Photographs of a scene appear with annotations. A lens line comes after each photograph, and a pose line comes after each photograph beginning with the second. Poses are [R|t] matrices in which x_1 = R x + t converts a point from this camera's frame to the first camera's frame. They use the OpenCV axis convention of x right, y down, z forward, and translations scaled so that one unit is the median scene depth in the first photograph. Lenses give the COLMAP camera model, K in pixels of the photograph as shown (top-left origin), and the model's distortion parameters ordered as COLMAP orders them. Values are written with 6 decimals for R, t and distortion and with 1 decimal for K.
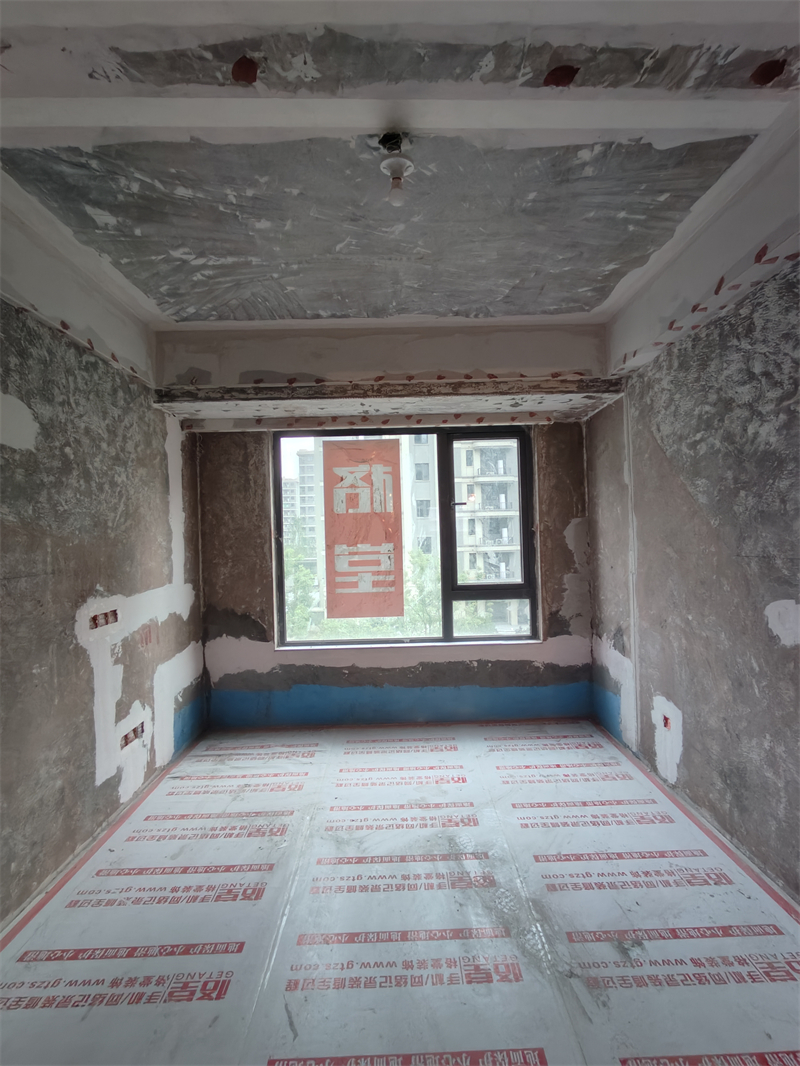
lens RADIAL K [[490.9, 0, 401.5], [0, 490.9, 533.0], [0, 0, 1]] dist [-0.004061, 0.002449]
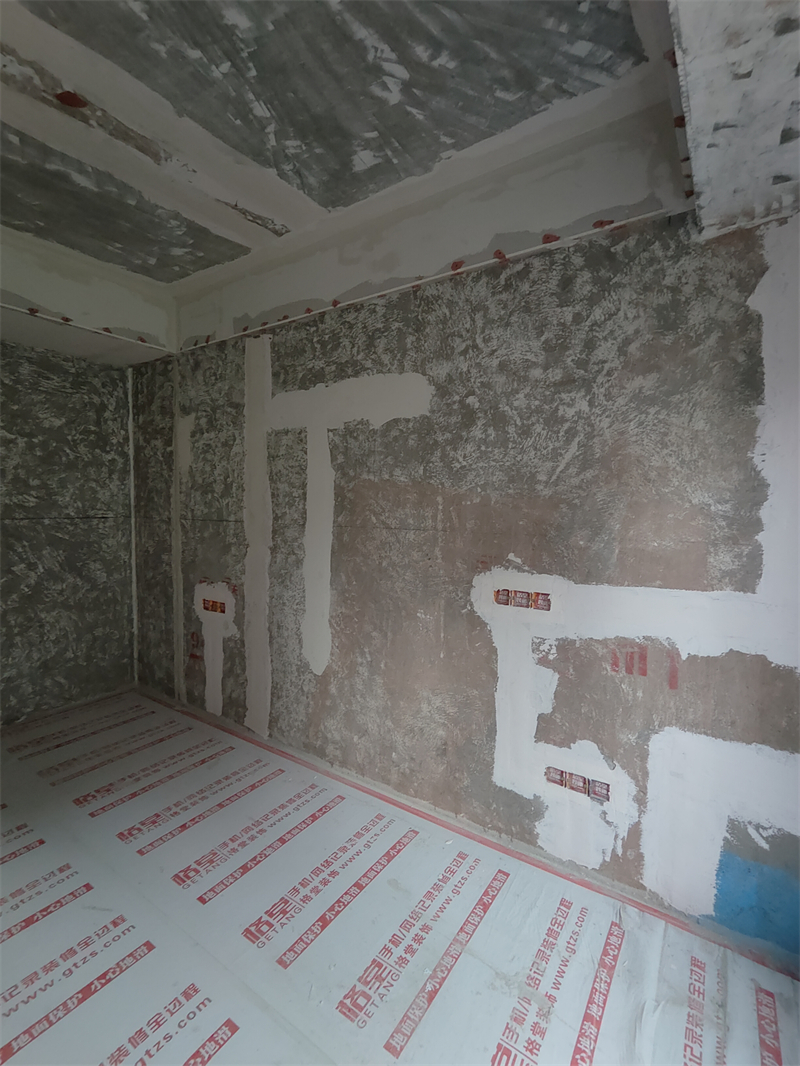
lens RADIAL K [[490.9, 0, 402.1], [0, 490.9, 534.6], [0, 0, 1]] dist [-0.004061, 0.002449]
pose [[-0.570991, 0.073088, -0.817696, 0.150525], [0.010046, 0.996577, 0.082062, 0.005166], [0.820895, 0.038642, -0.569771, 1.343717]]
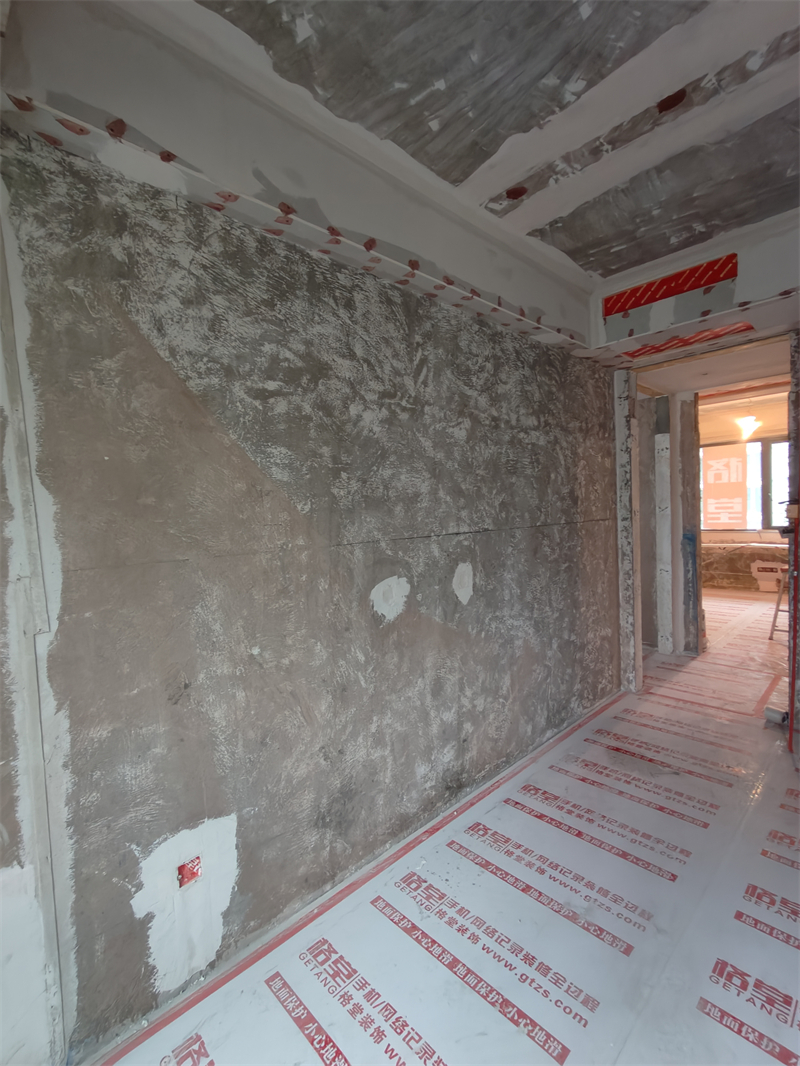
lens RADIAL K [[490.9, 0, 399.7], [0, 490.9, 533.5], [0, 0, 1]] dist [-0.004061, 0.002449]
pose [[-0.681098, 0.022542, 0.731845, -0.033426], [0.054965, 0.998280, 0.020405, 0.011745], [-0.730126, 0.054123, -0.681166, 1.339090]]
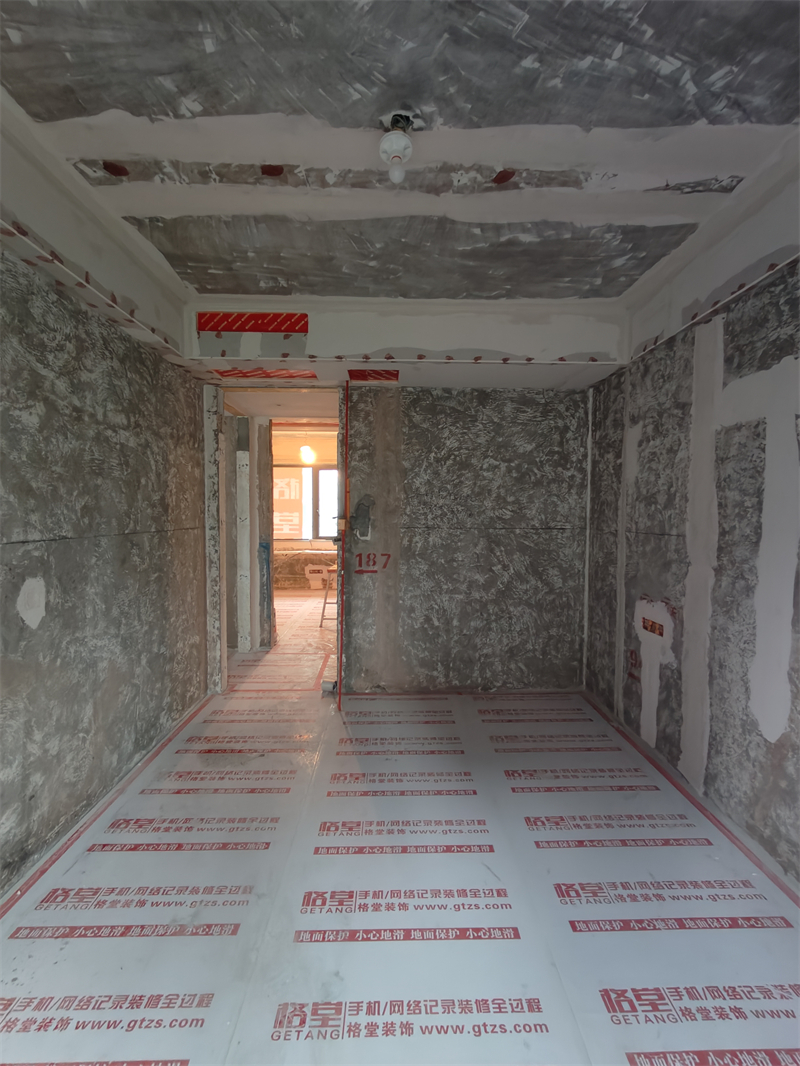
lens RADIAL K [[490.9, 0, 404.1], [0, 490.9, 533.6], [0, 0, 1]] dist [-0.004061, 0.002449]
pose [[-0.999656, 0.023495, -0.011694, 0.002962], [0.023053, 0.999064, 0.036602, 0.010095], [0.012543, 0.036320, -0.999261, 1.383693]]
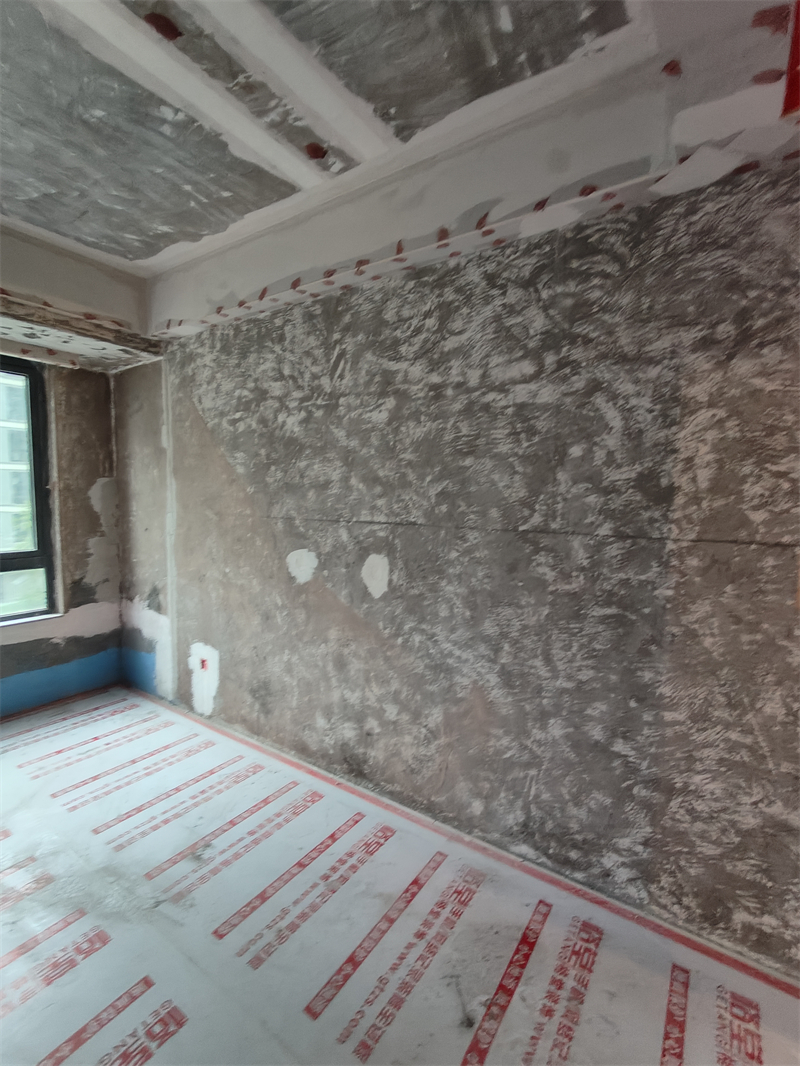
lens RADIAL K [[490.9, 0, 402.5], [0, 490.9, 534.4], [0, 0, 1]] dist [-0.004061, 0.002449]
pose [[0.571791, -0.029317, 0.819875, -0.135206], [-0.035369, 0.997551, 0.060337, 0.001586], [-0.819636, -0.063498, 0.569354, -0.005649]]
